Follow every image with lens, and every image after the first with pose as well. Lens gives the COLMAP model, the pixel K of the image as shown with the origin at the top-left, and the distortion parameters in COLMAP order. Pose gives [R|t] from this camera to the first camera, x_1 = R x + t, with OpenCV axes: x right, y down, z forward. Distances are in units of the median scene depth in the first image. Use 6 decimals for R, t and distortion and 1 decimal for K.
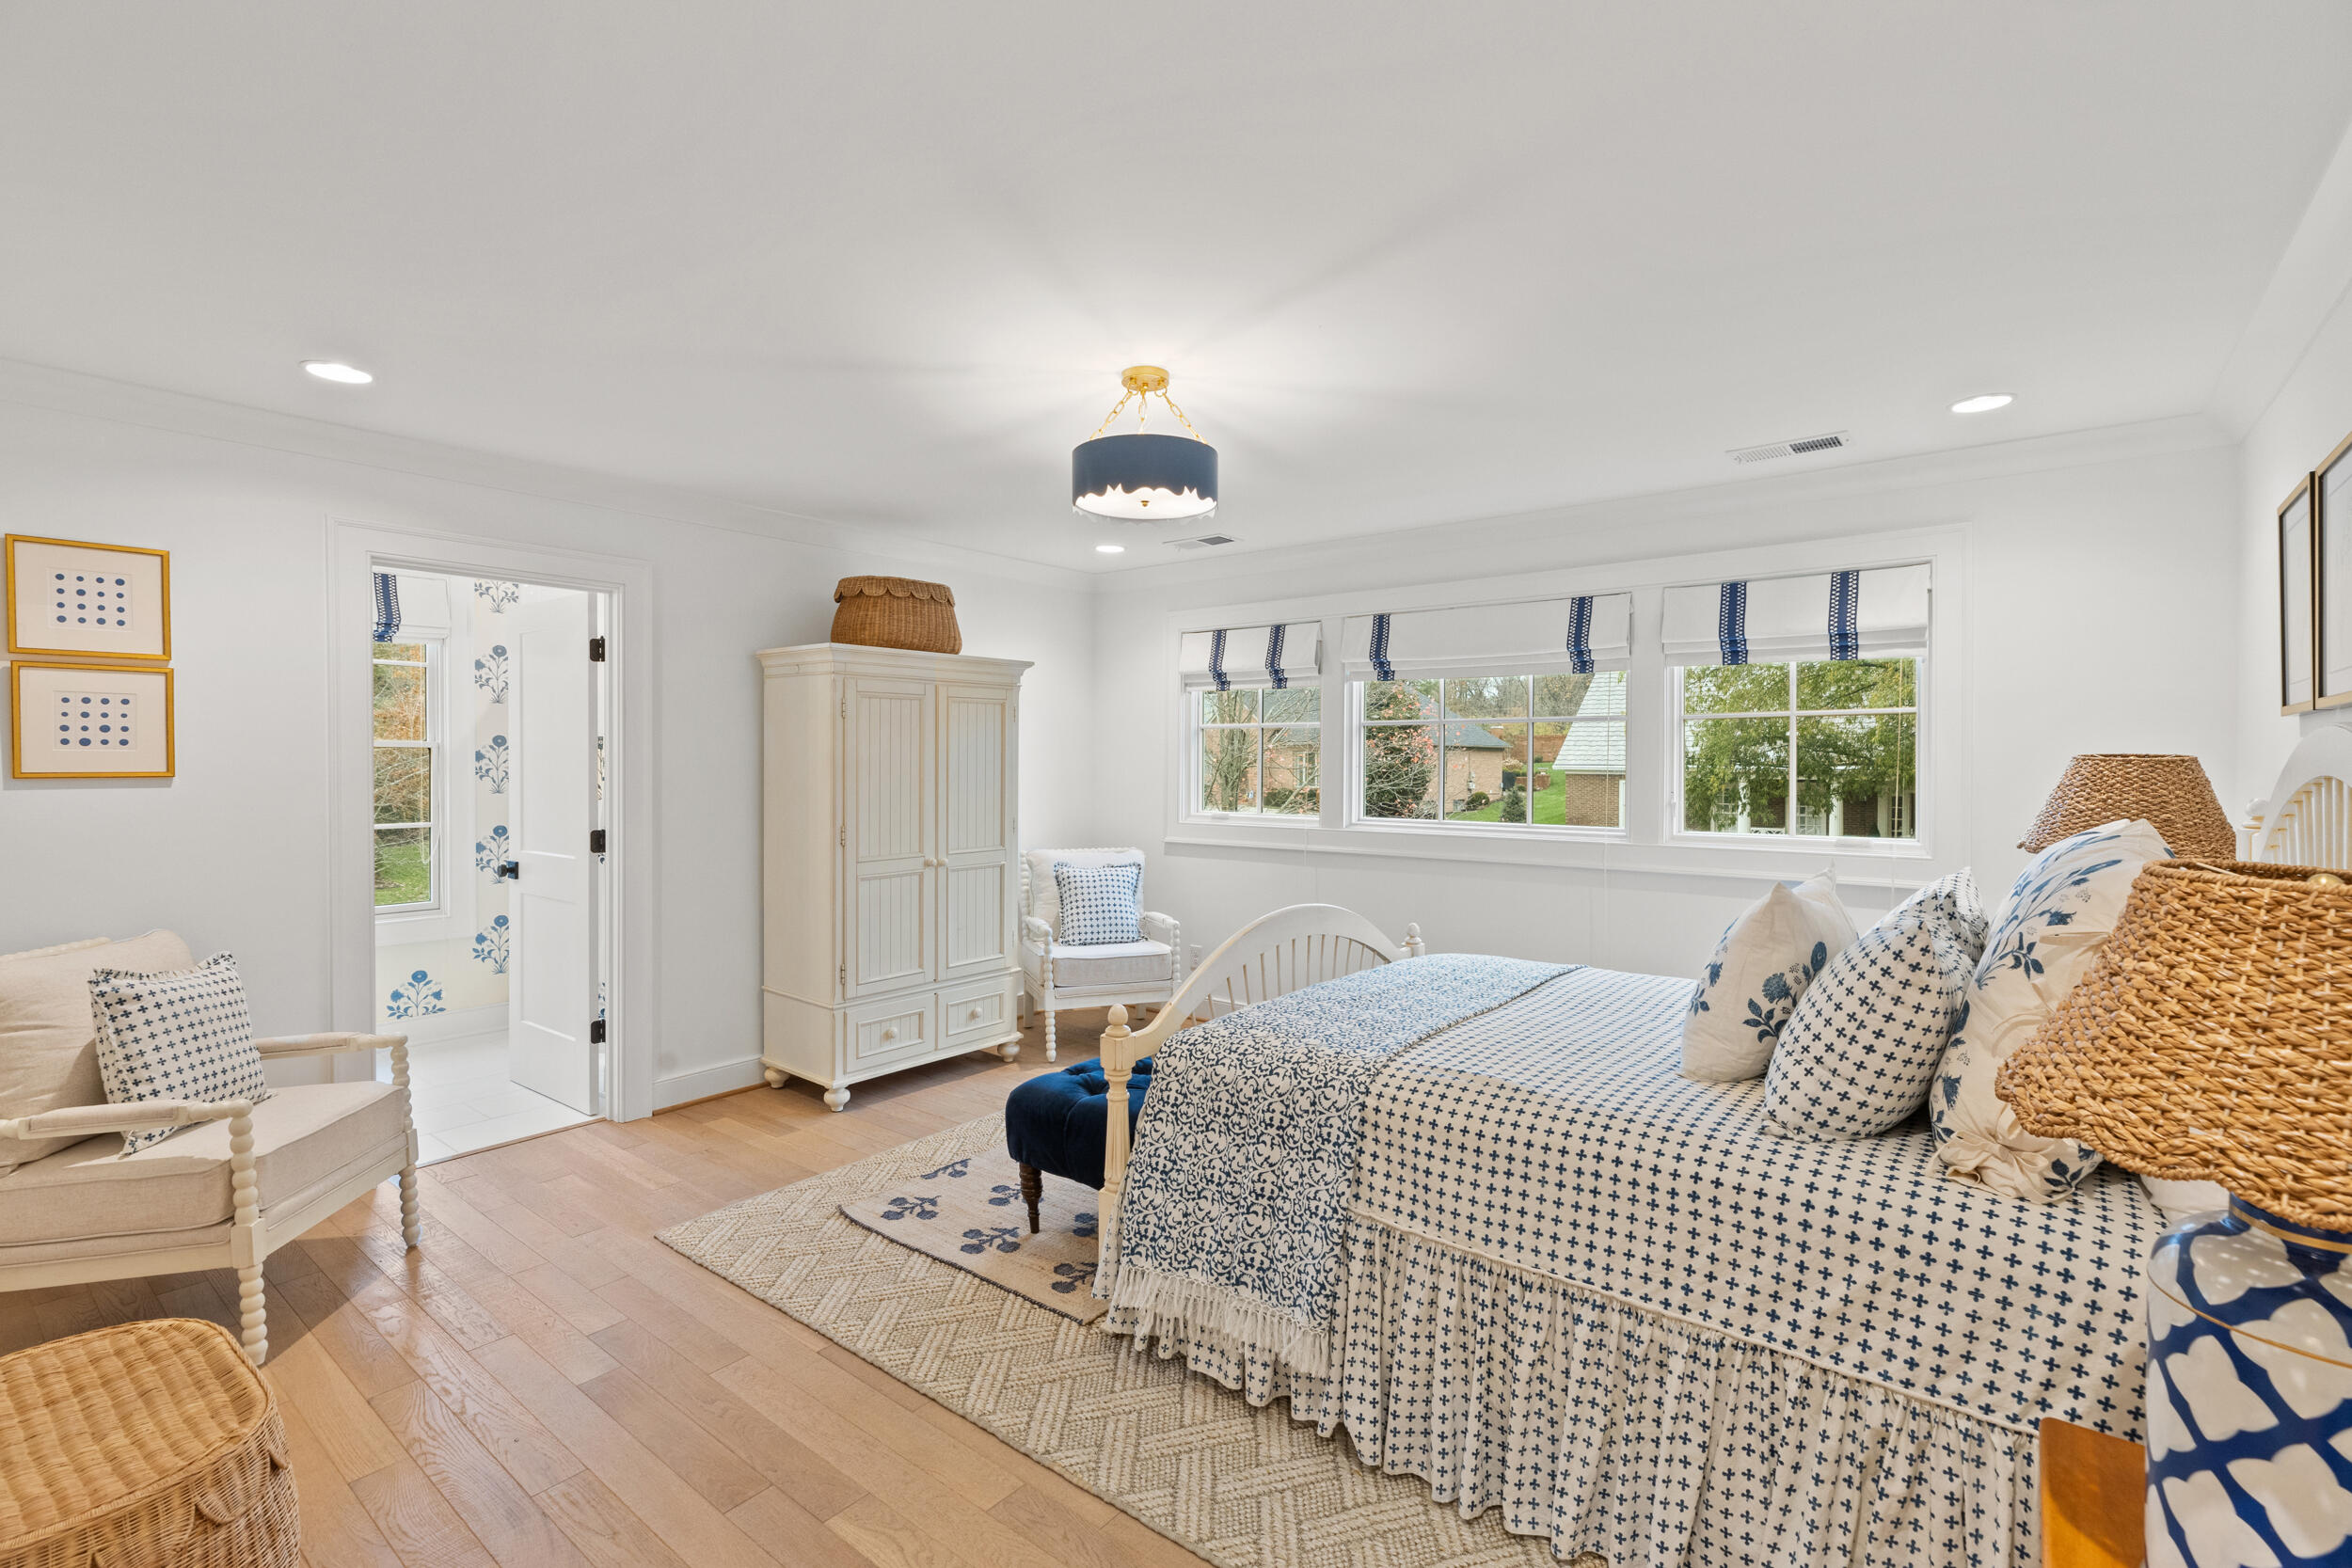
lens RADIAL K [[1055.3, 0, 1175.1], [0, 1055.3, 777.8], [0, 0, 1]] dist [-0.002670, -0.000226]
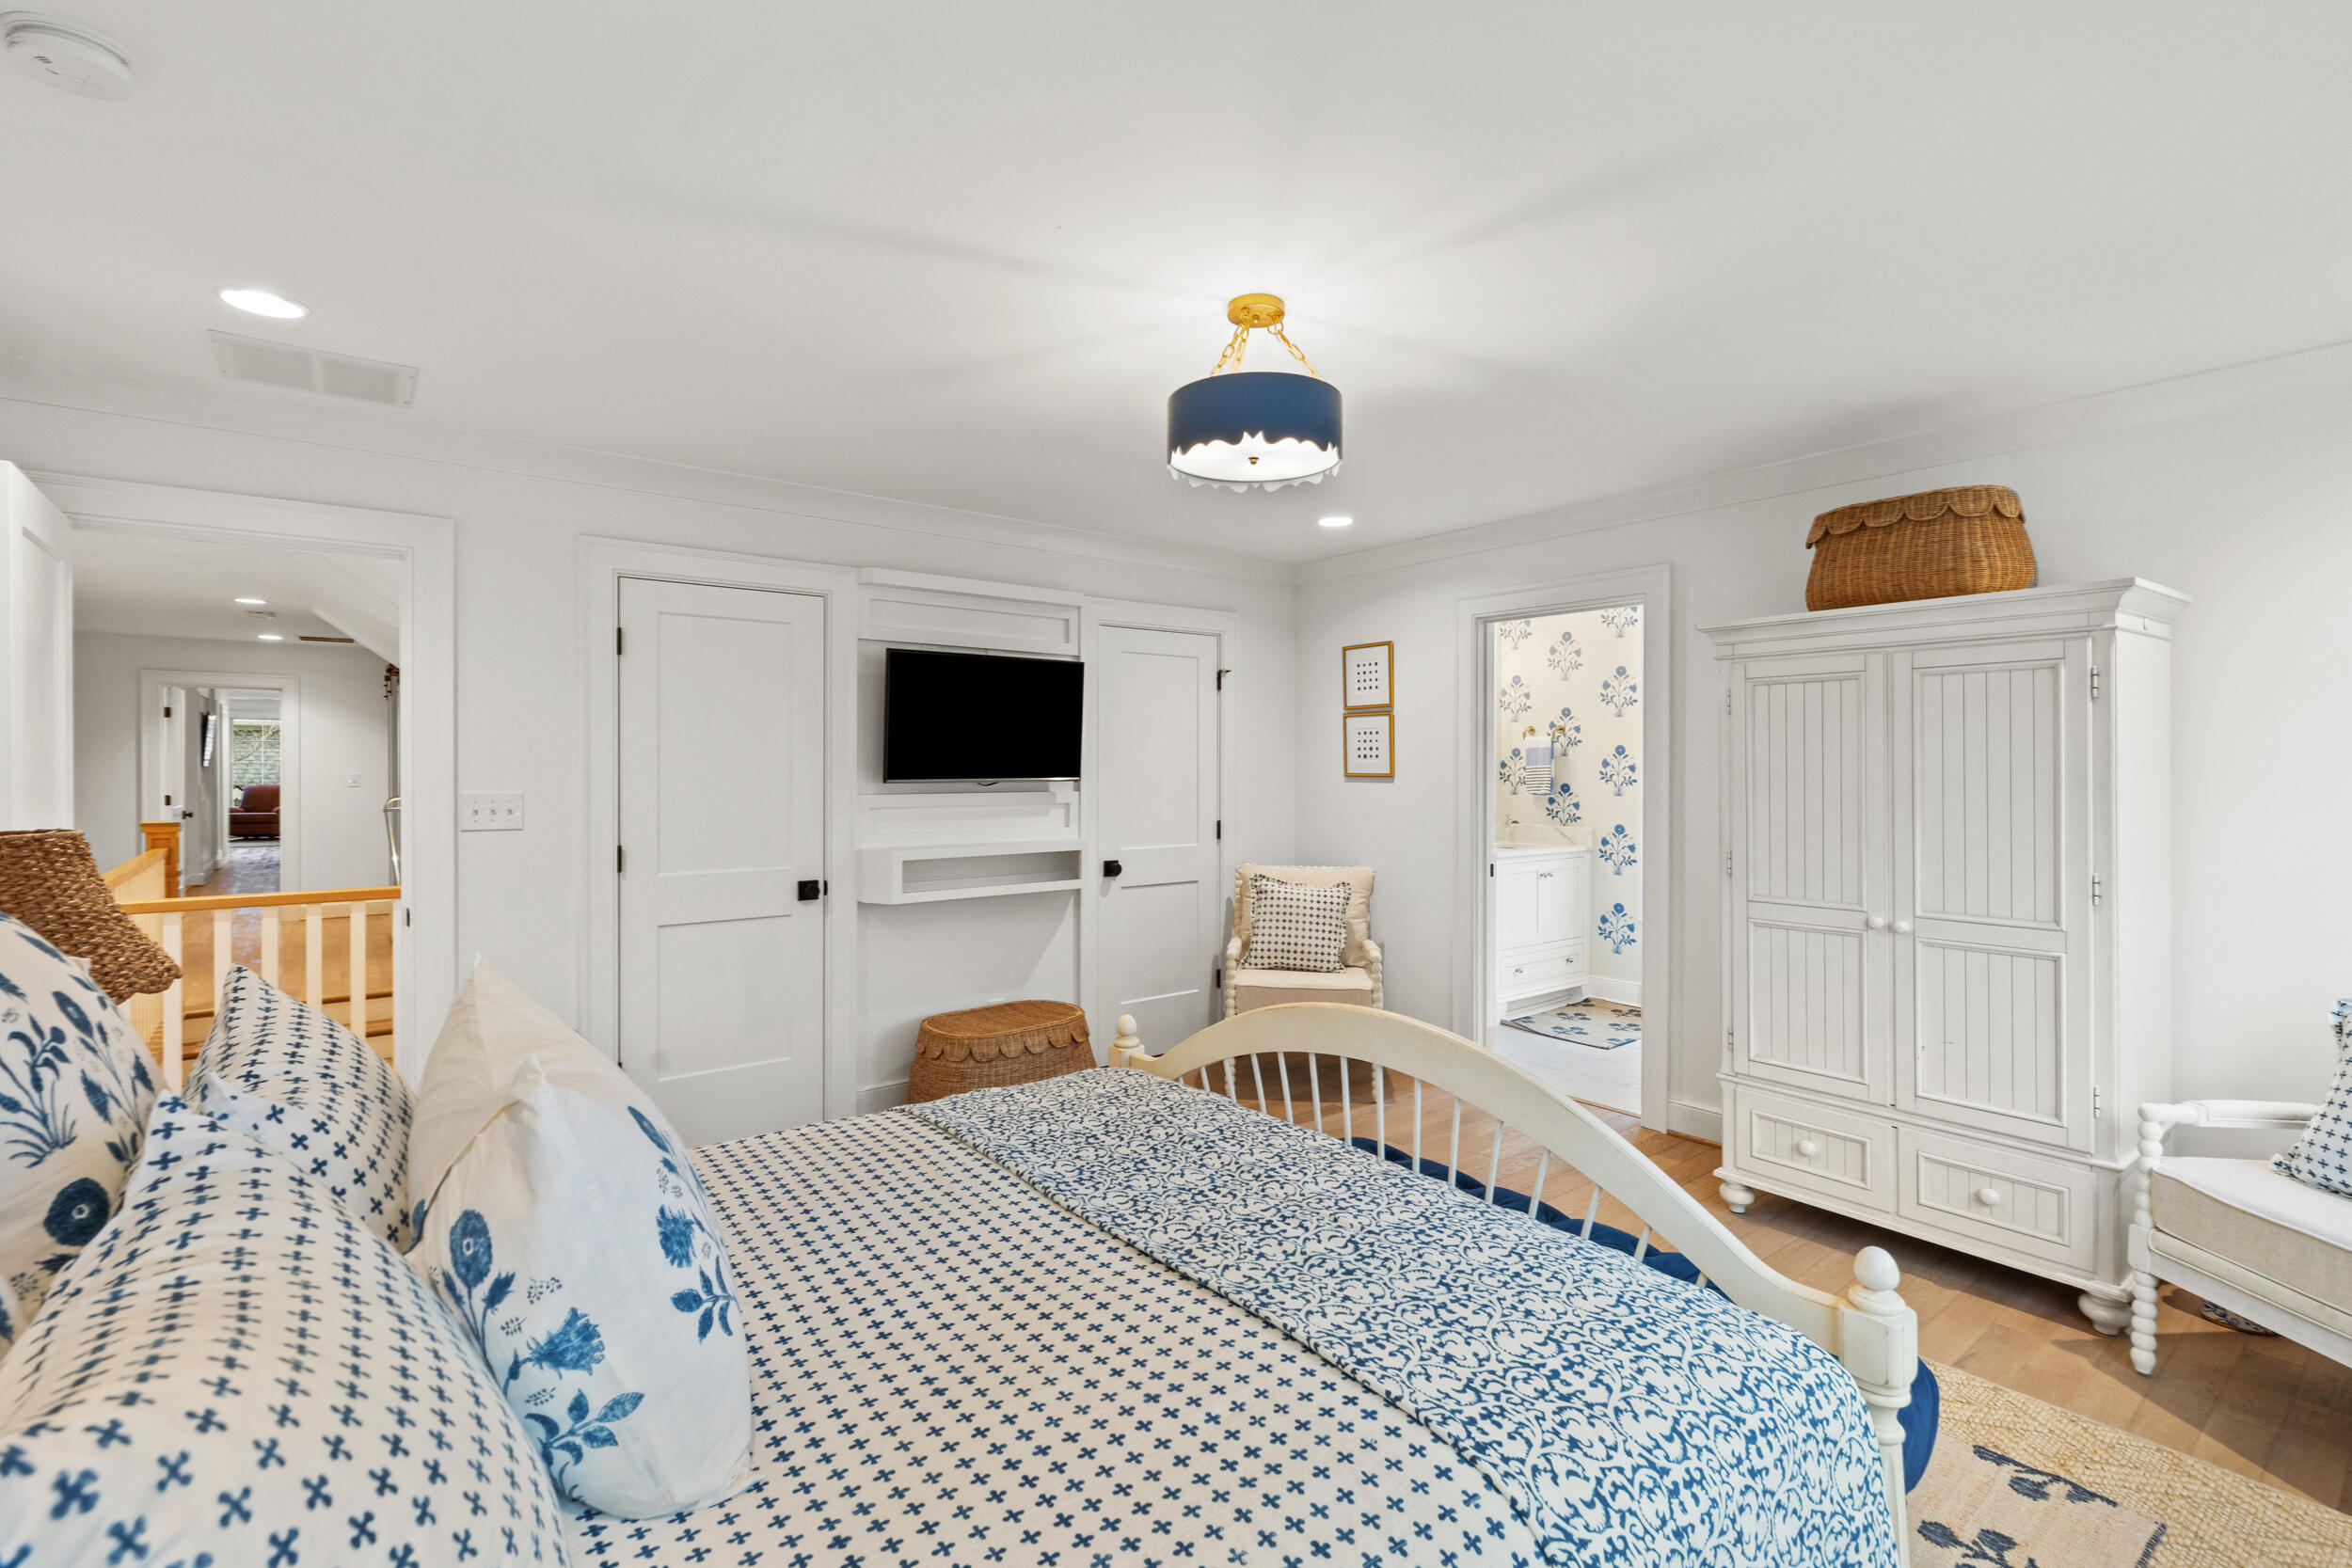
lens RADIAL K [[1055.3, 0, 1175.8], [0, 1055.3, 766.5], [0, 0, 1]] dist [-0.002670, -0.000226]
pose [[-0.207033, -0.002232, -0.978331, 0.530084], [-0.021651, 0.999763, 0.002301, -0.010133], [0.978094, 0.021658, -0.207032, 0.732181]]
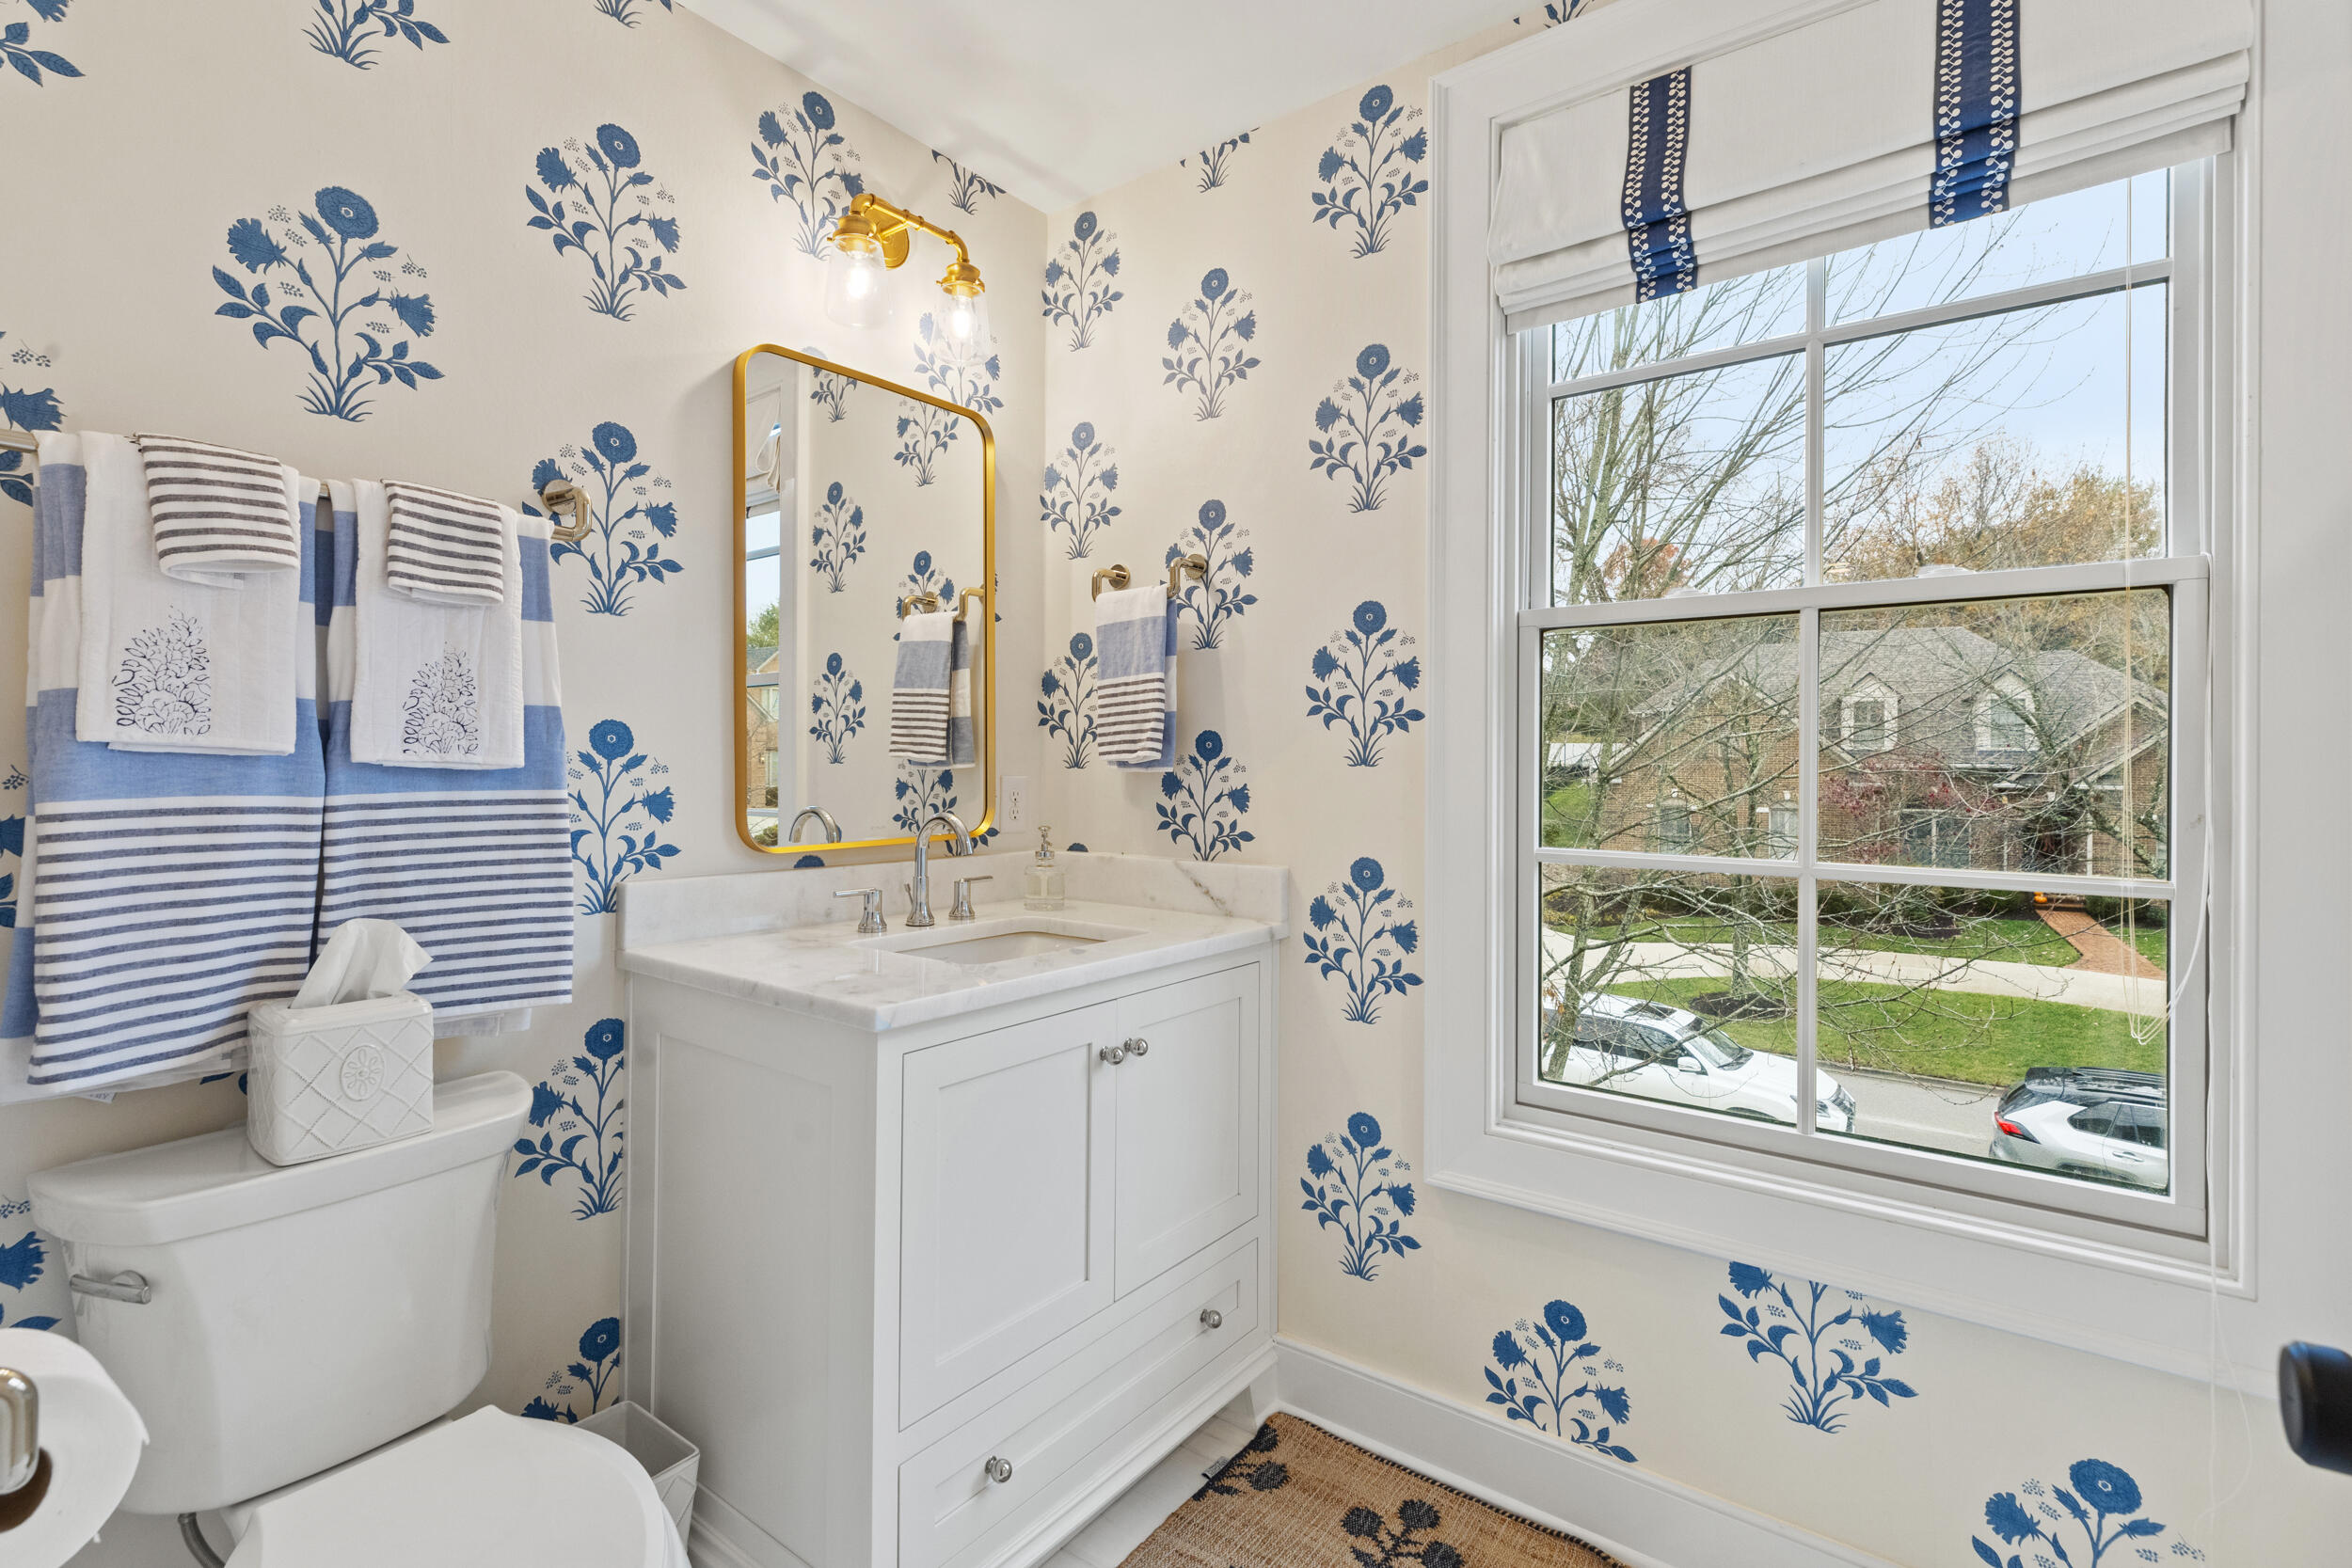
lens RADIAL K [[1055.3, 0, 1177.6], [0, 1055.3, 773.9], [0, 0, 1]] dist [-0.002670, -0.000226]
pose [[0.048825, 0.000298, -0.998807, -0.411857], [-0.024705, 0.999694, -0.000910, 0.021490], [0.998502, 0.024720, 0.048818, 0.899229]]
